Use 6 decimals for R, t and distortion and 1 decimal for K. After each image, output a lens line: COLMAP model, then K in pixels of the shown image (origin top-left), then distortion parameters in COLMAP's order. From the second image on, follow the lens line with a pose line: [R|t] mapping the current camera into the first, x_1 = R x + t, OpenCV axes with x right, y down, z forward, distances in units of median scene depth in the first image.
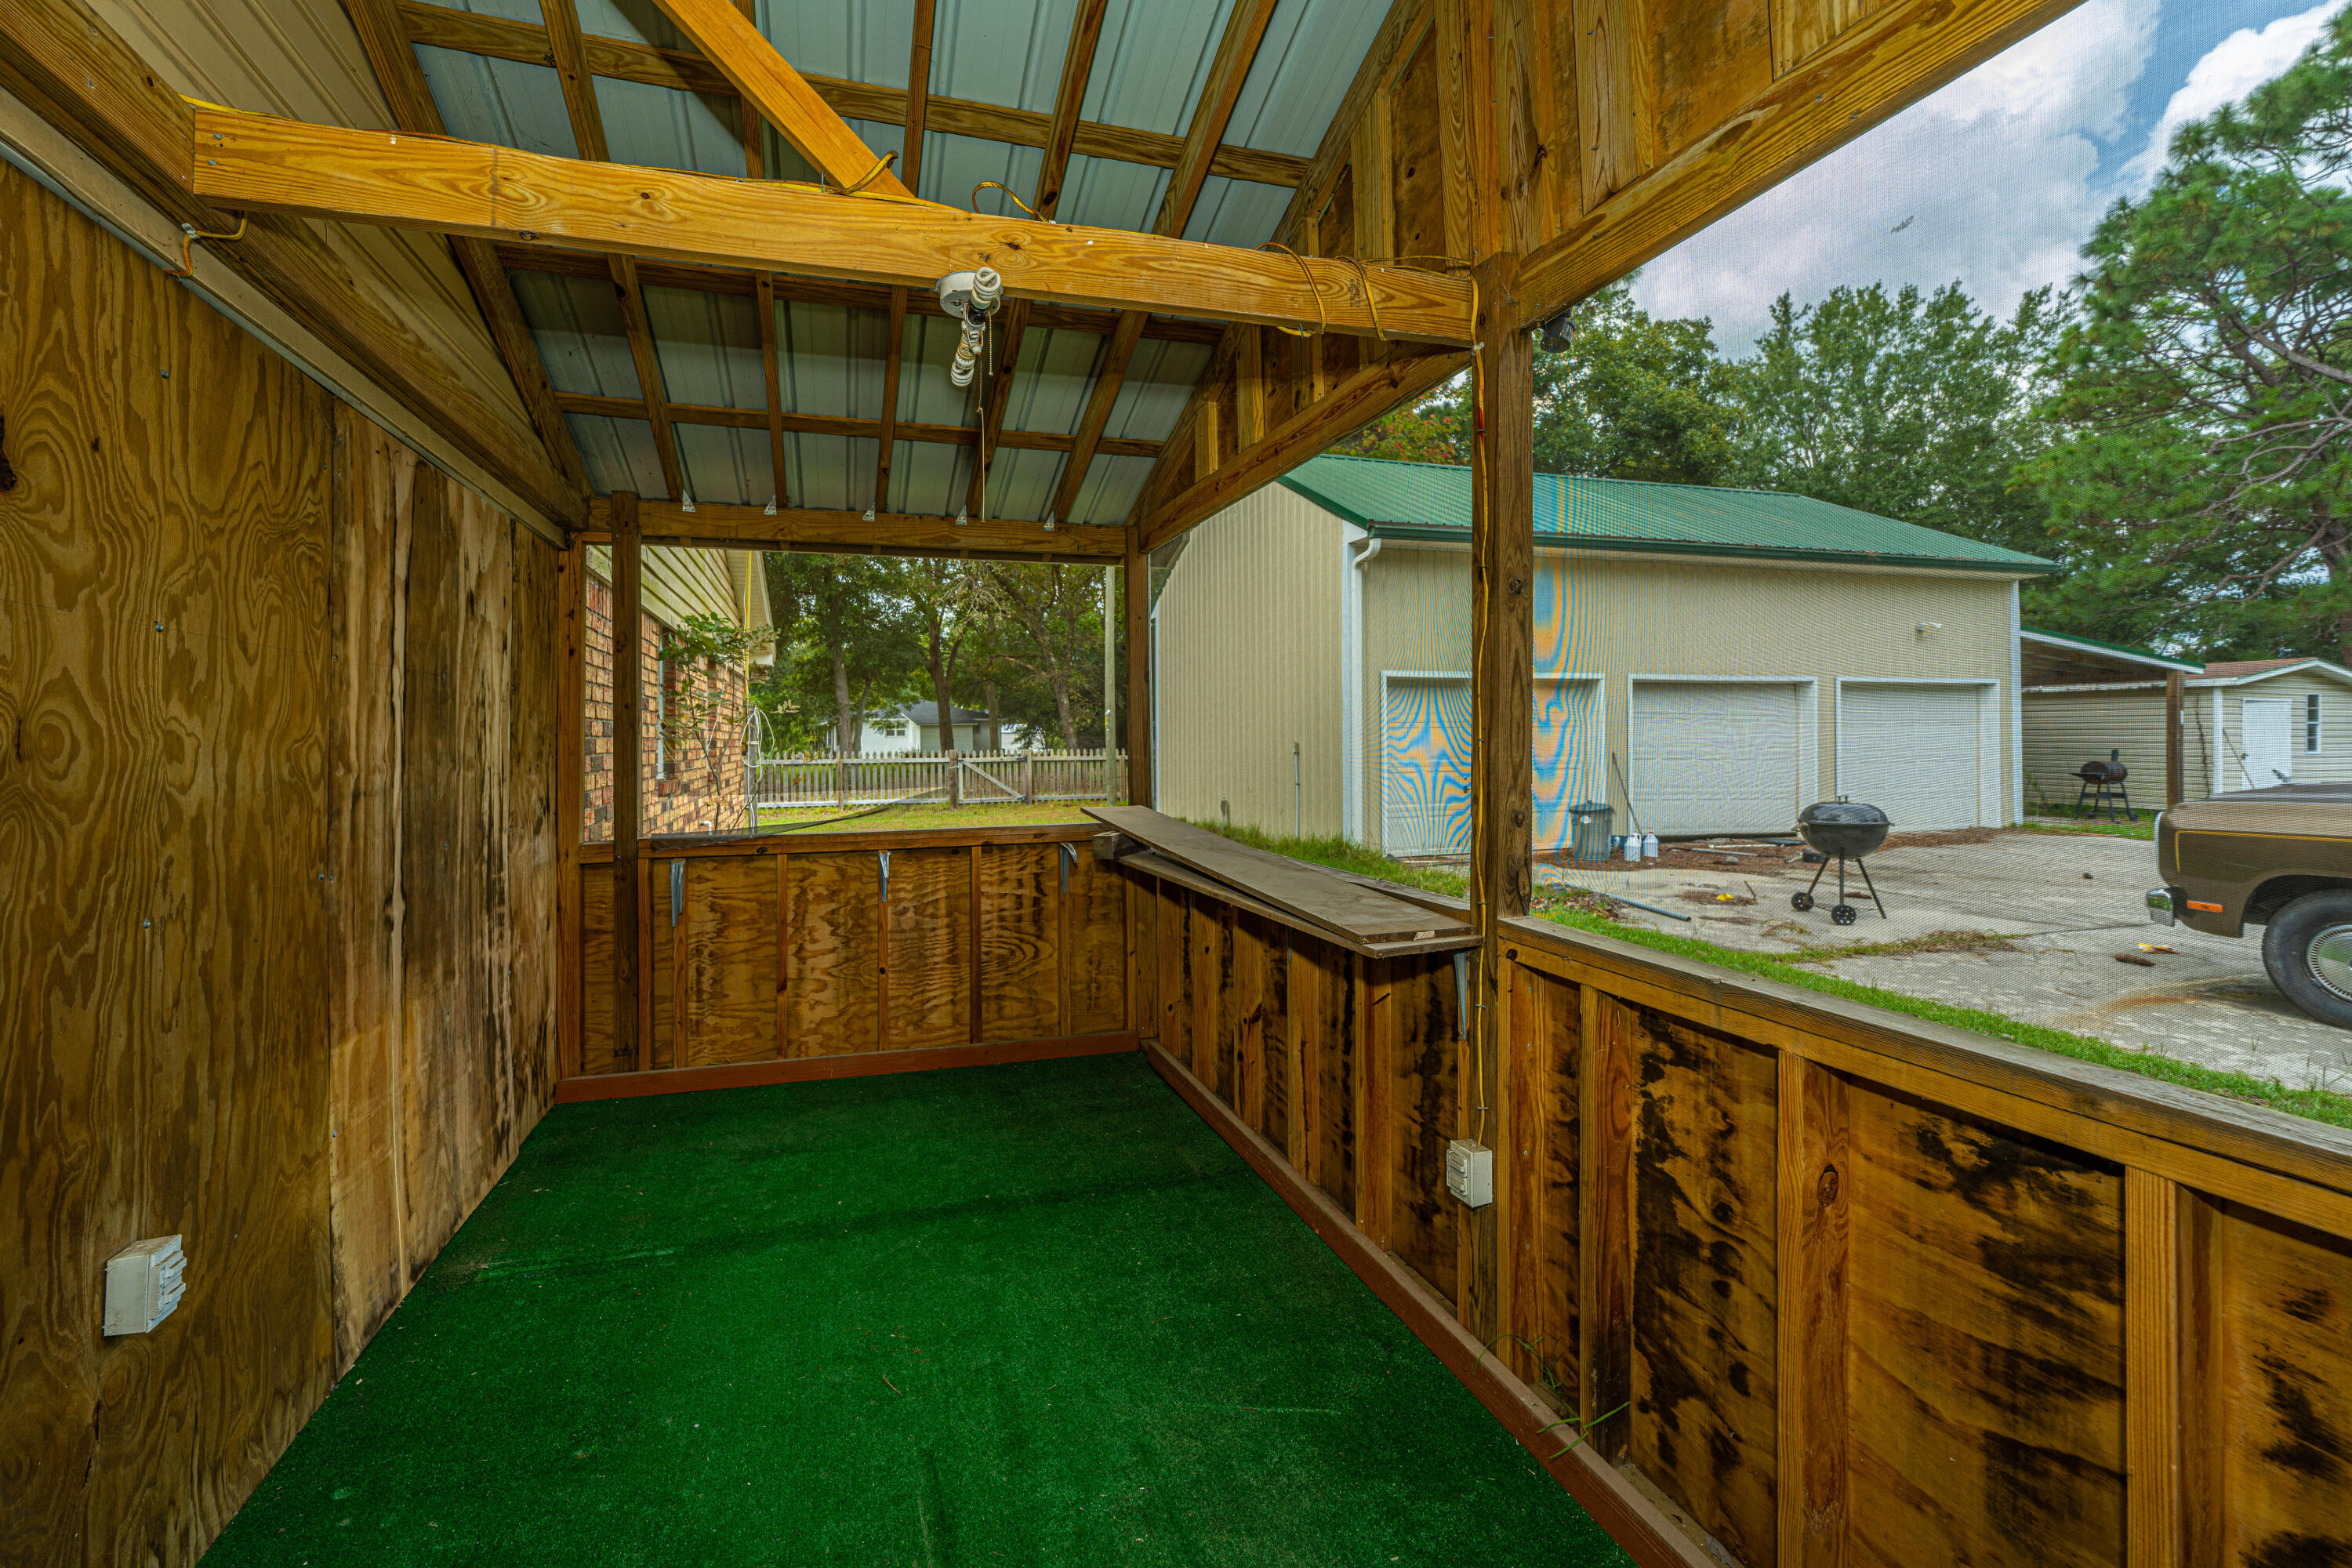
lens RADIAL K [[941.5, 0, 1119.3], [0, 941.5, 735.2], [0, 0, 1]] dist [-0.004494, 0.002057]
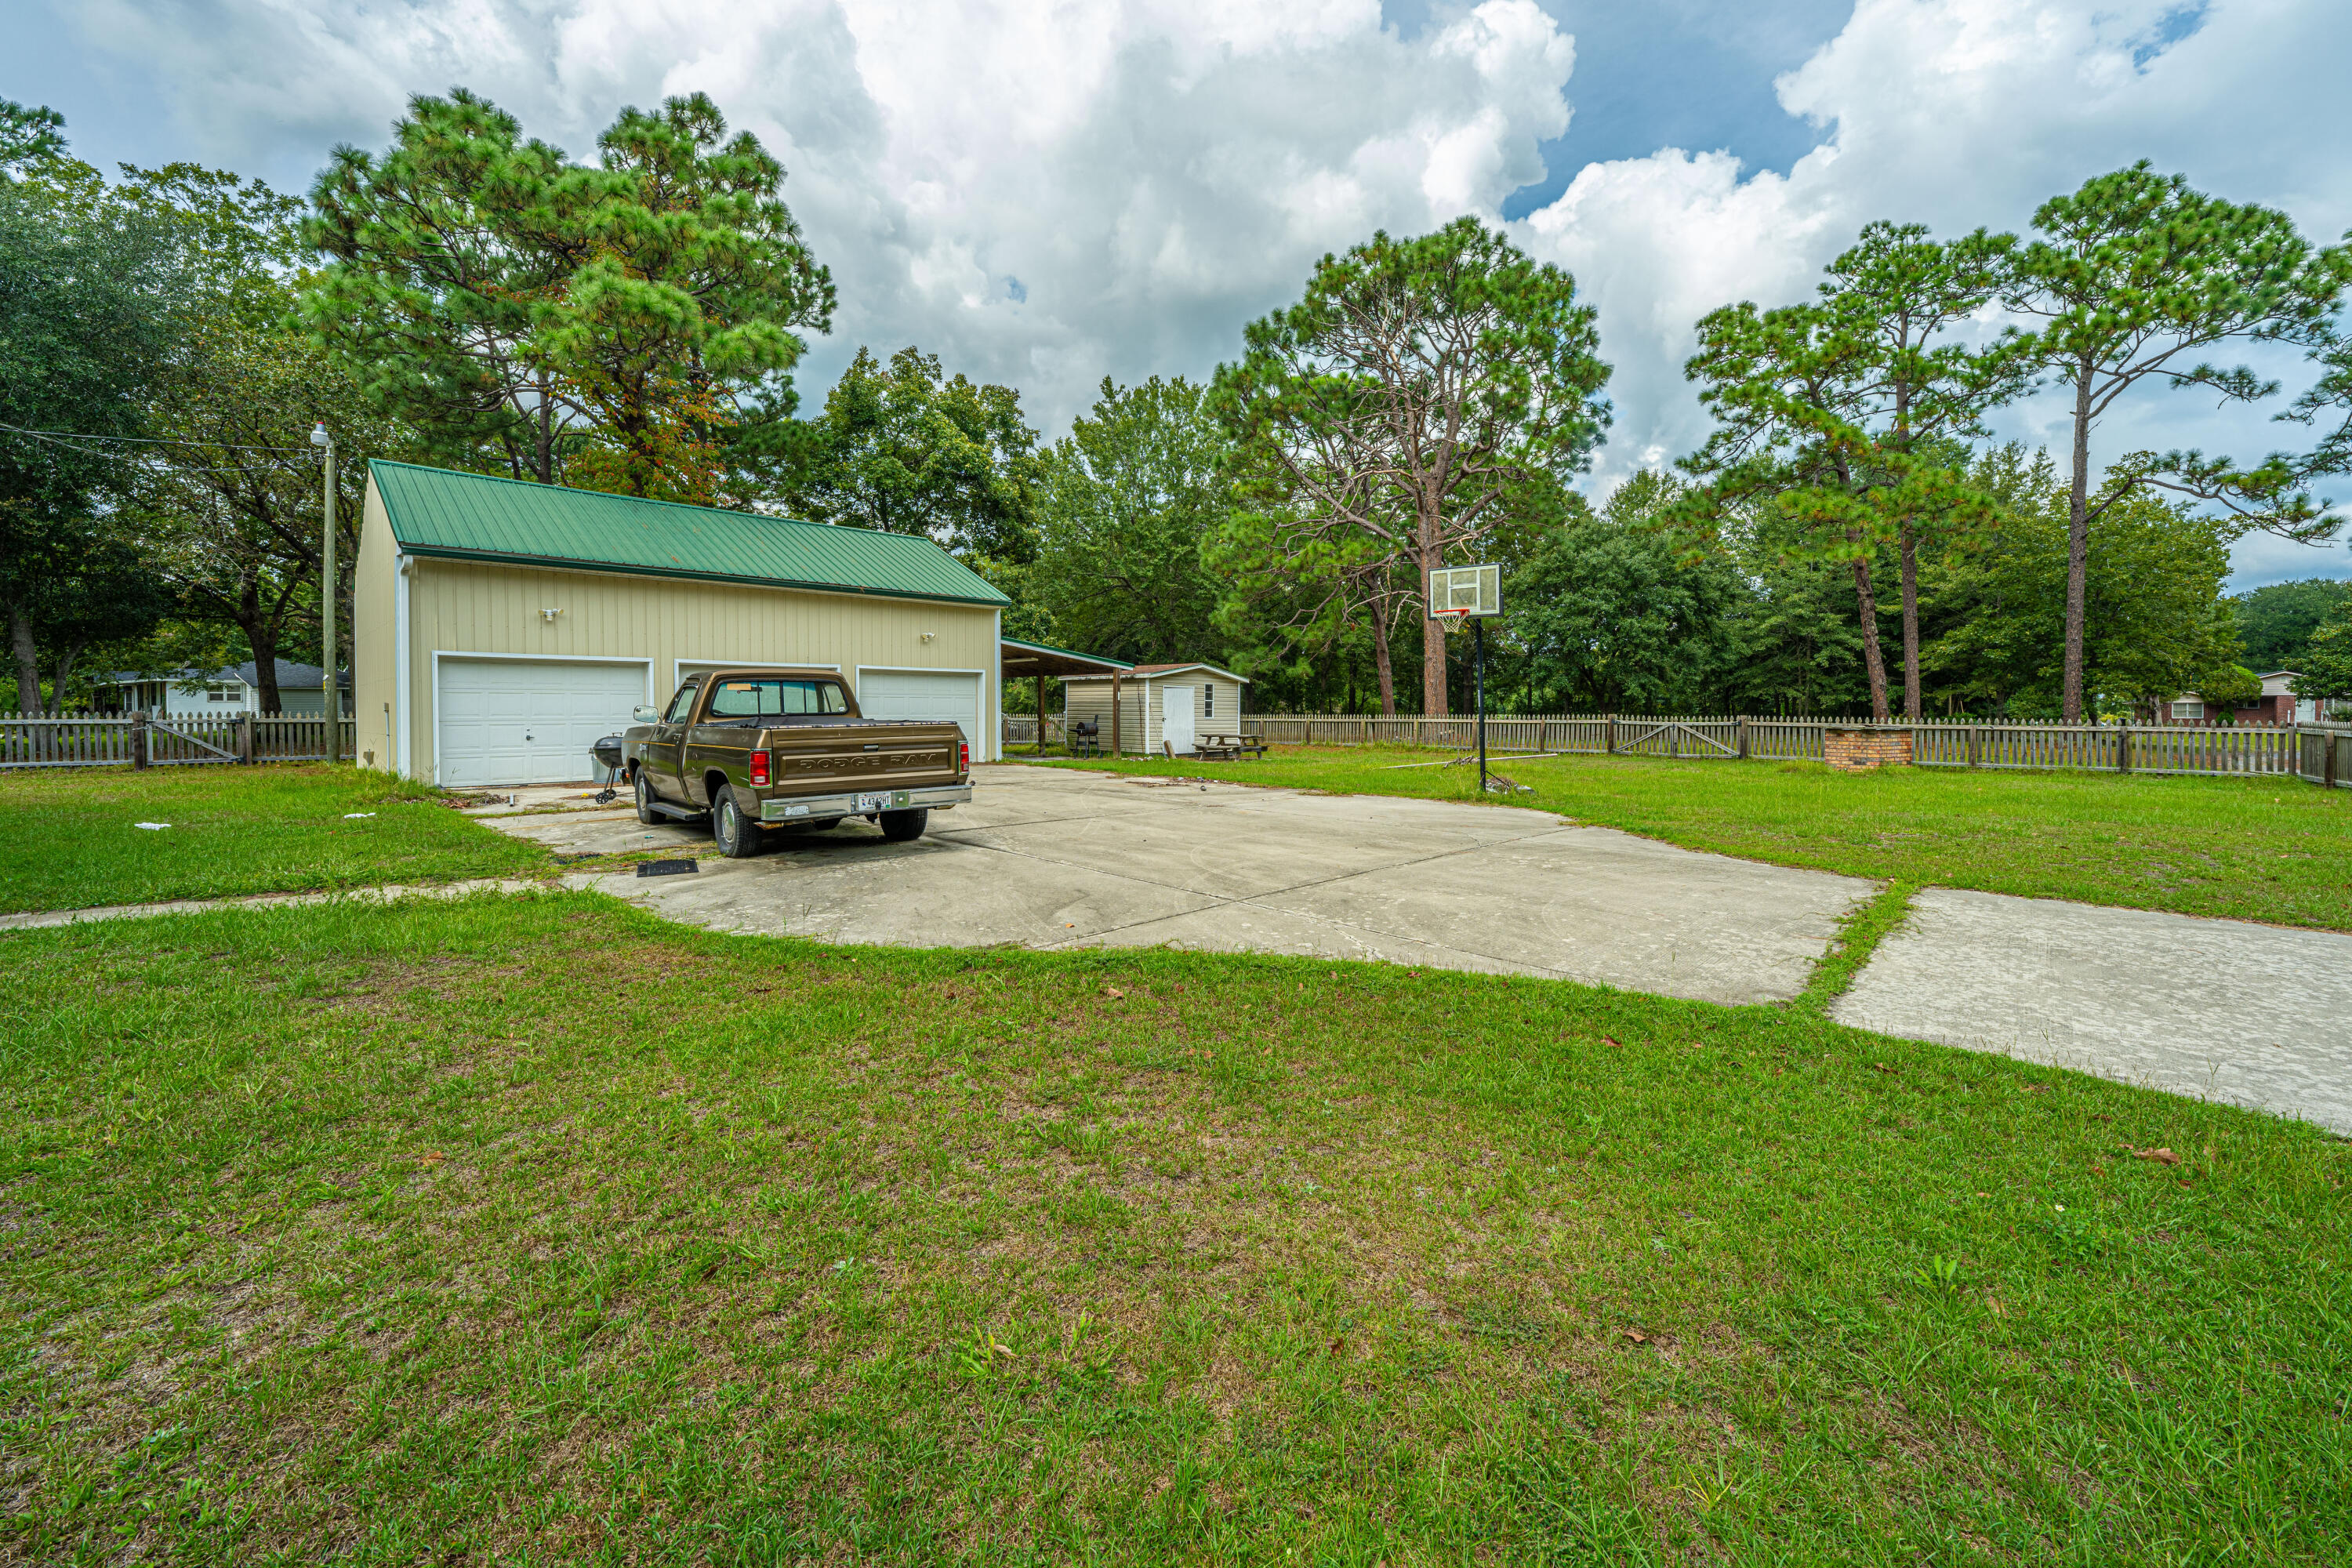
lens RADIAL K [[941.5, 0, 1177.3], [0, 941.5, 714.0], [0, 0, 1]] dist [-0.004494, 0.002057]
pose [[0.875112, 0.006529, 0.483877, 0.292950], [-0.009178, 0.999953, 0.003105, 0.005105], [-0.483834, -0.007158, 0.875131, -0.383158]]
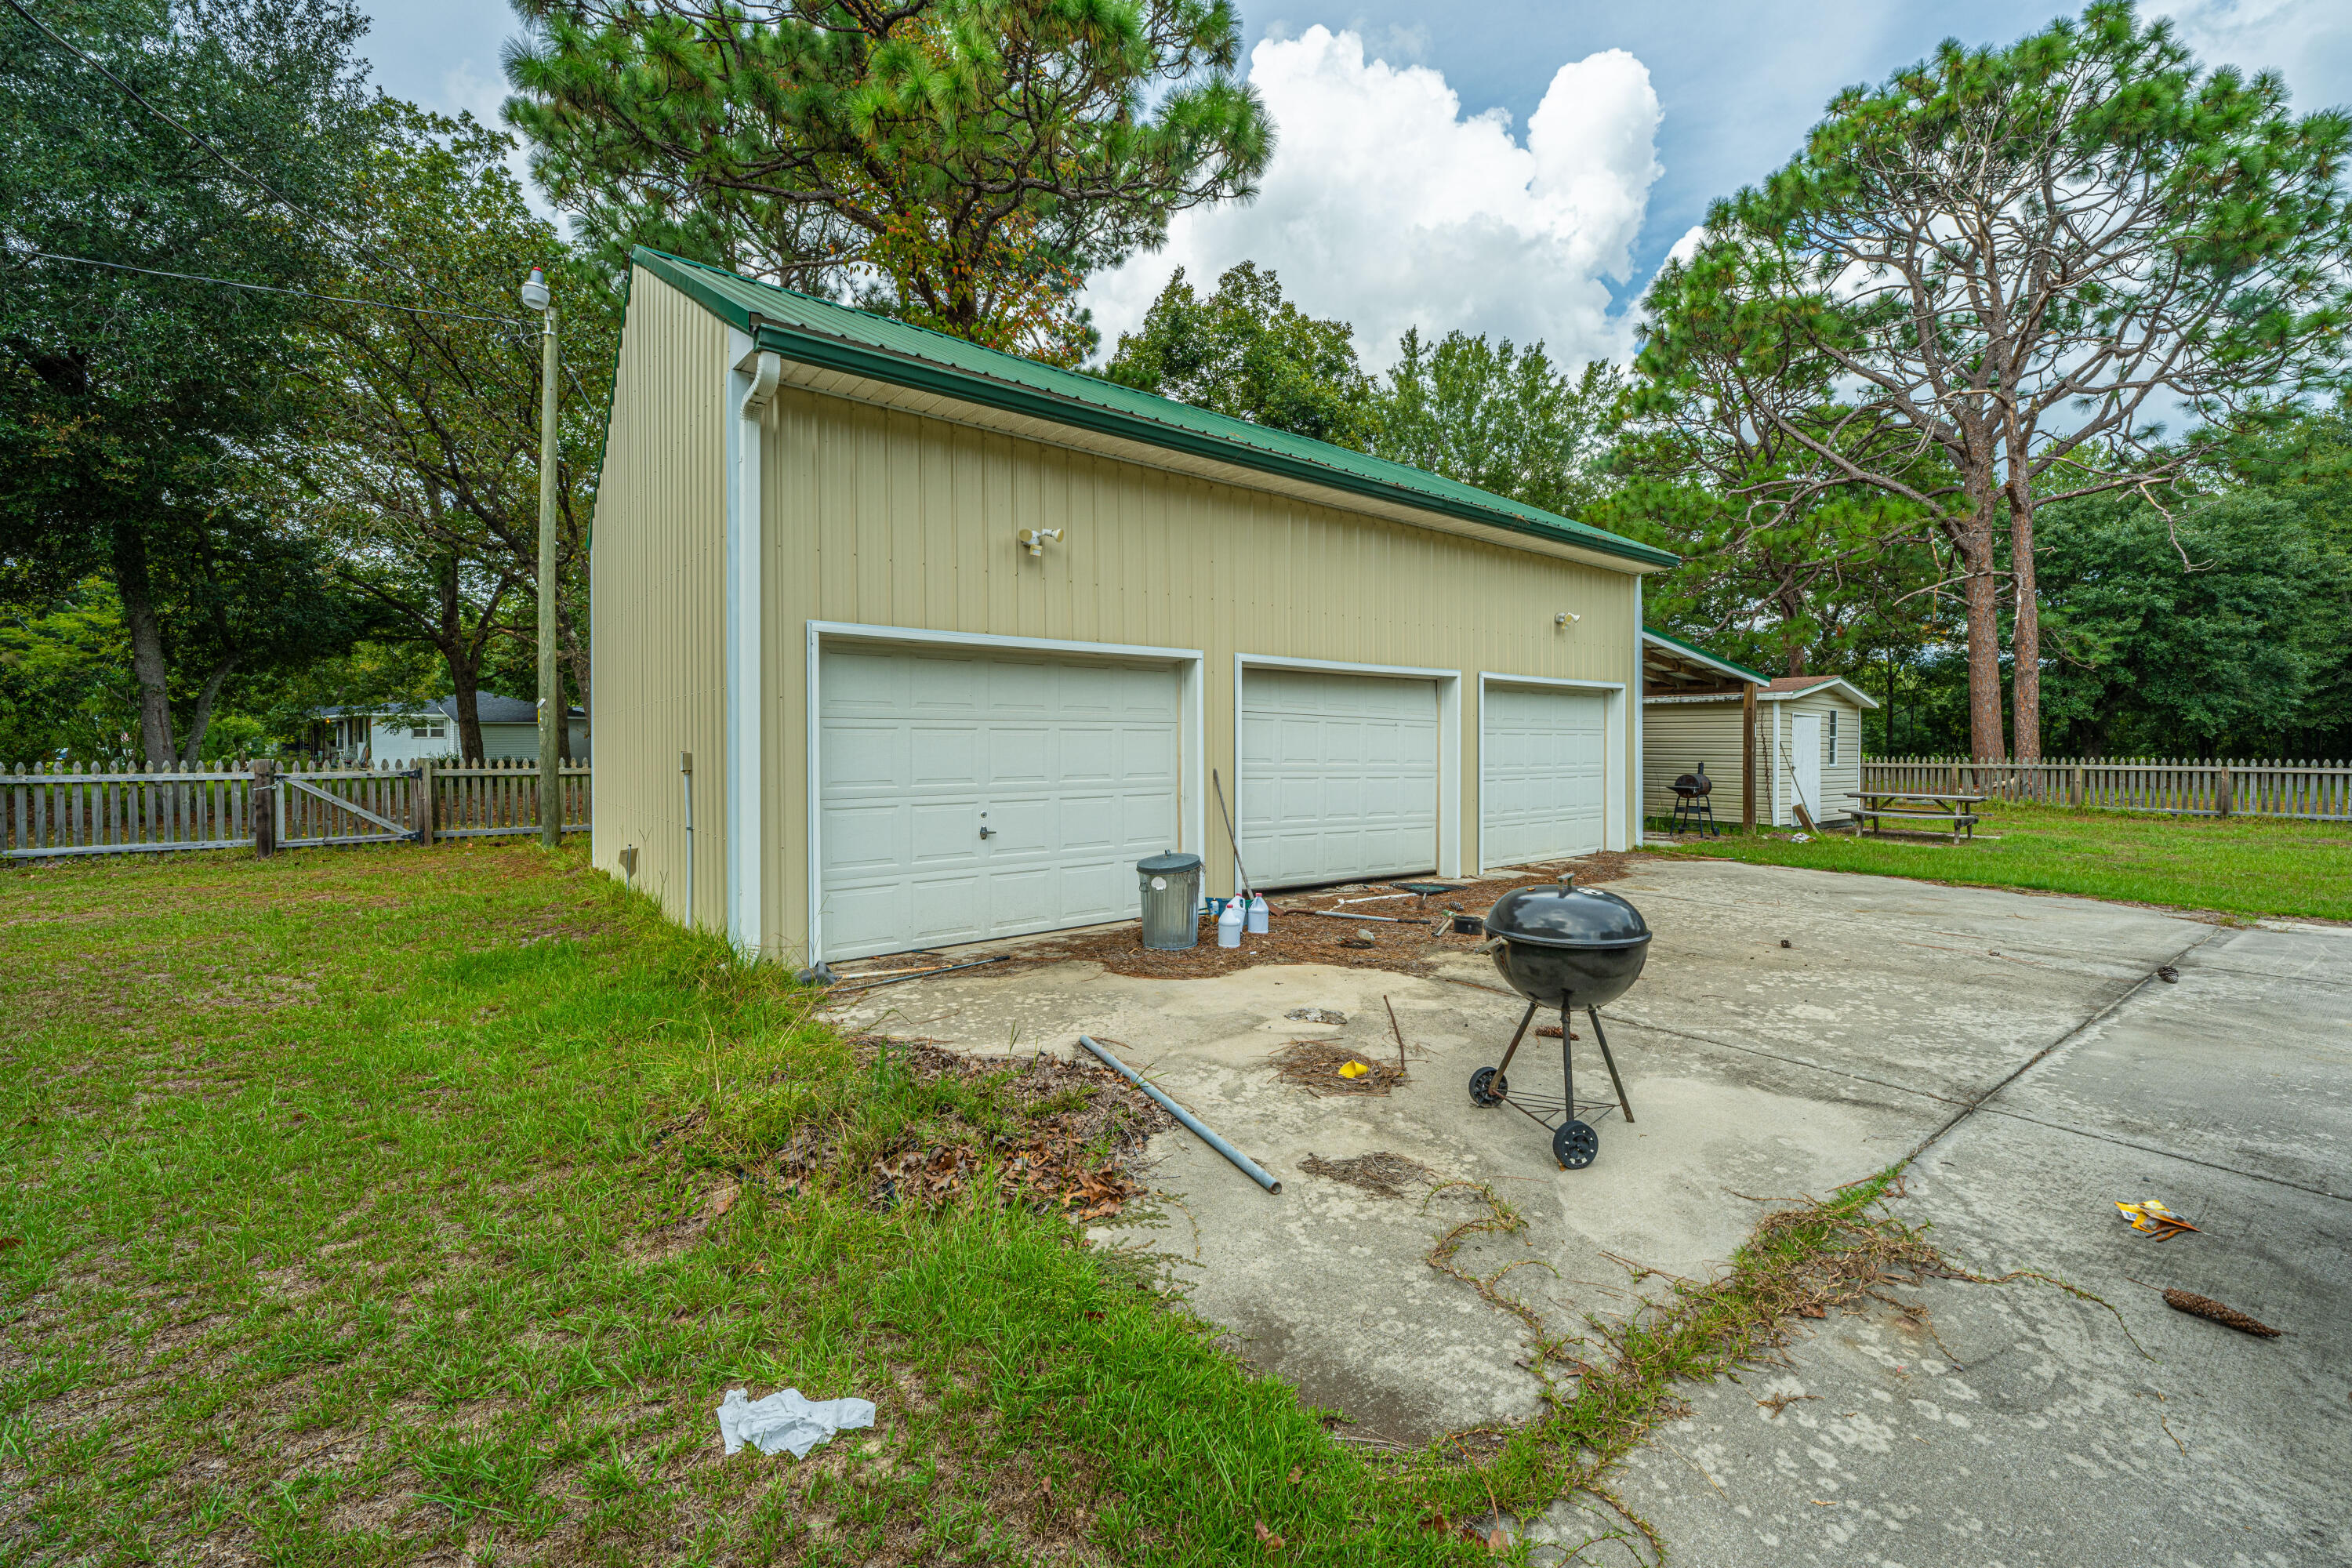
lens RADIAL K [[941.5, 0, 1172.2], [0, 941.5, 730.5], [0, 0, 1]] dist [-0.004494, 0.002057]
pose [[0.930954, 0.012568, 0.364920, 0.141820], [-0.008327, 0.999878, -0.013193, -0.000188], [-0.365041, 0.009243, 0.930945, 0.217588]]
